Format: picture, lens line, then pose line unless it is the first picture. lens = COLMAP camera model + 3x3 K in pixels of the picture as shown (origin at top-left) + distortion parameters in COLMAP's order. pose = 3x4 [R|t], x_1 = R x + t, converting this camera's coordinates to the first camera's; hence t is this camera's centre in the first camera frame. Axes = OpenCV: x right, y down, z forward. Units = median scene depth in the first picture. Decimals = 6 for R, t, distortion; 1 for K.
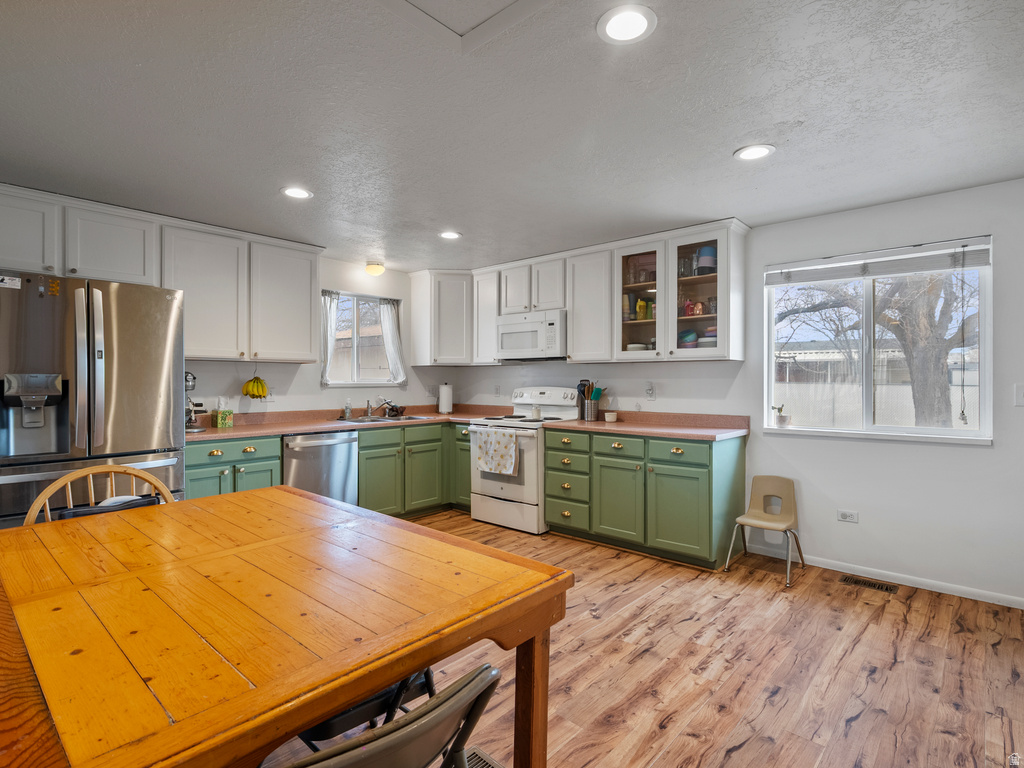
lens RADIAL K [[521.4, 0, 509.9], [0, 521.4, 378.8], [0, 0, 1]] dist [-0.006976, 0.004601]
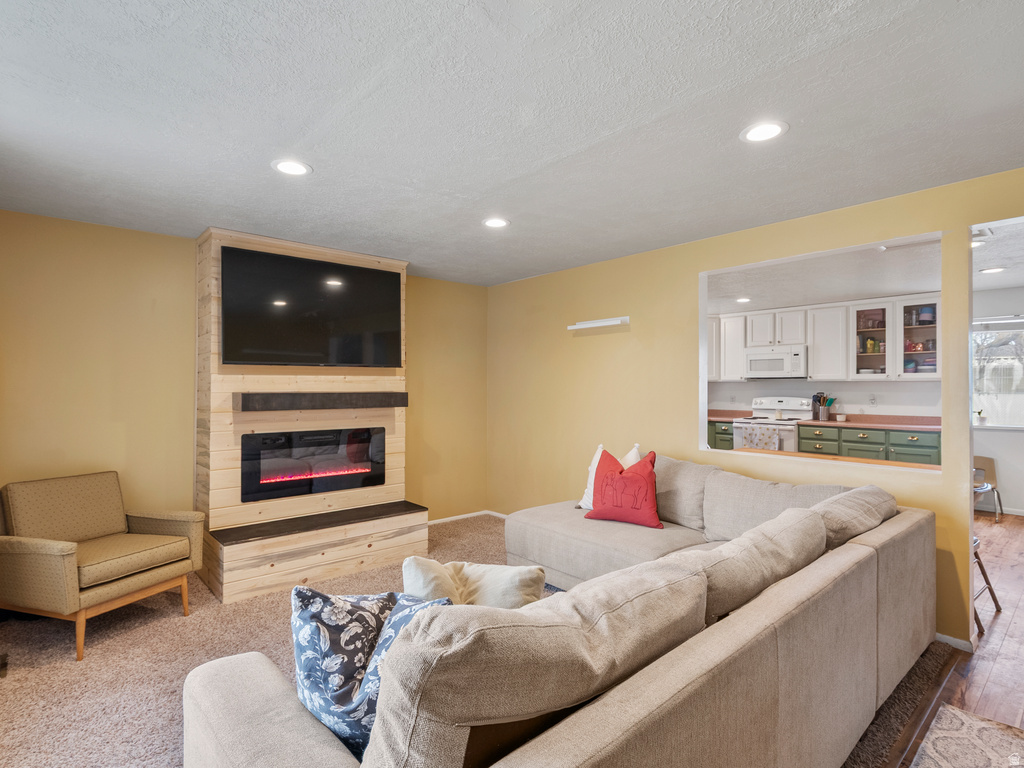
lens RADIAL K [[521.4, 0, 510.4], [0, 521.4, 385.8], [0, 0, 1]] dist [-0.006976, 0.004601]
pose [[0.992952, -0.002194, -0.118499, -0.631801], [0.002529, 0.999993, 0.002684, -0.026567], [0.118493, -0.002965, 0.992951, -0.642064]]
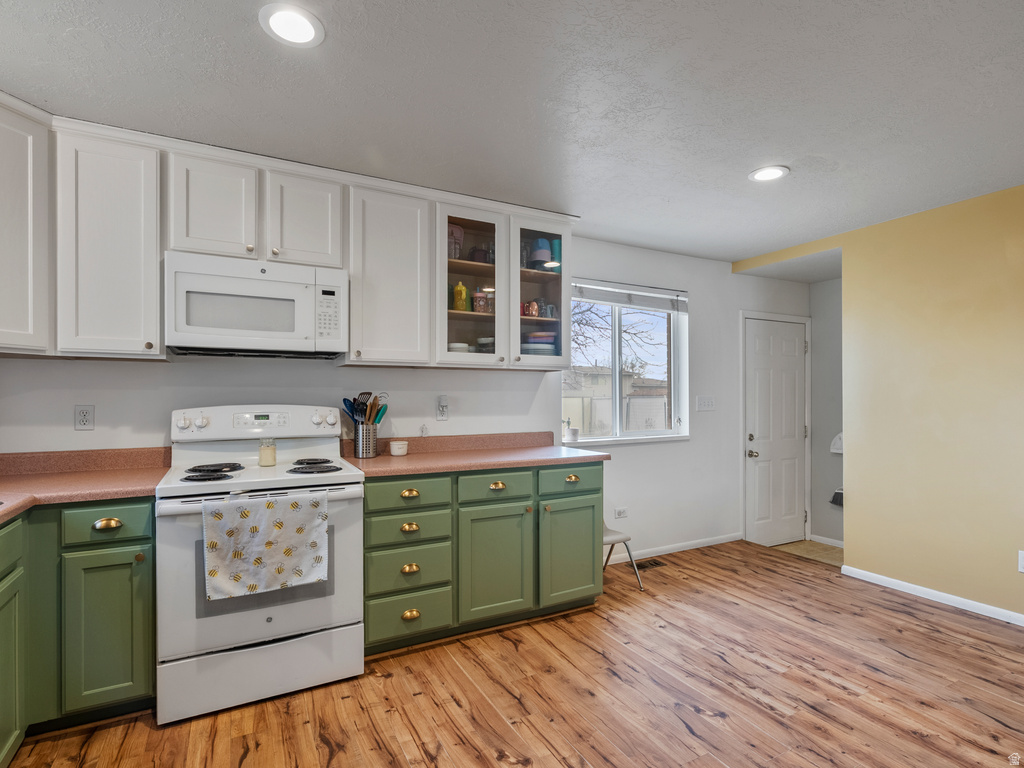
lens RADIAL K [[521.4, 0, 512.0], [0, 521.4, 397.0], [0, 0, 1]] dist [-0.006976, 0.004601]
pose [[0.346538, -0.003918, 0.938028, -0.435342], [-0.003816, 0.999977, 0.005586, 0.003944], [-0.938028, -0.005515, 0.346515, 0.714383]]
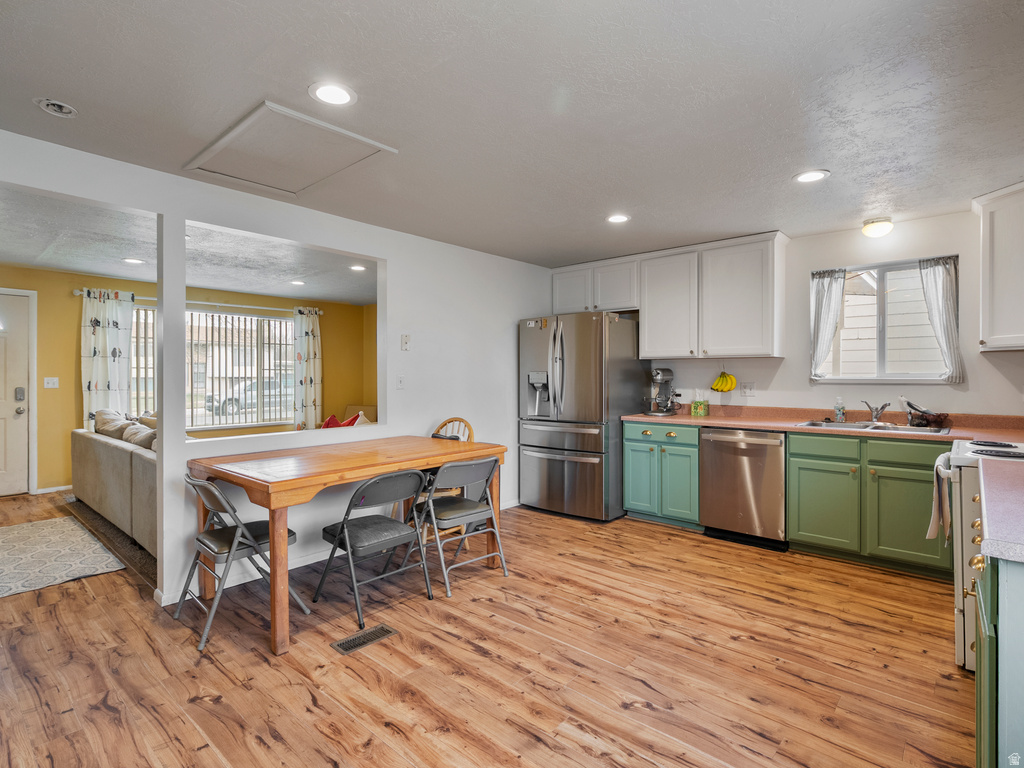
lens RADIAL K [[521.4, 0, 520.1], [0, 521.4, 375.3], [0, 0, 1]] dist [-0.006976, 0.004601]
pose [[0.021360, 0.000913, -0.999771, 0.612449], [0.003360, 0.999994, 0.000985, 0.000906], [0.999766, -0.003381, 0.021357, 0.584987]]
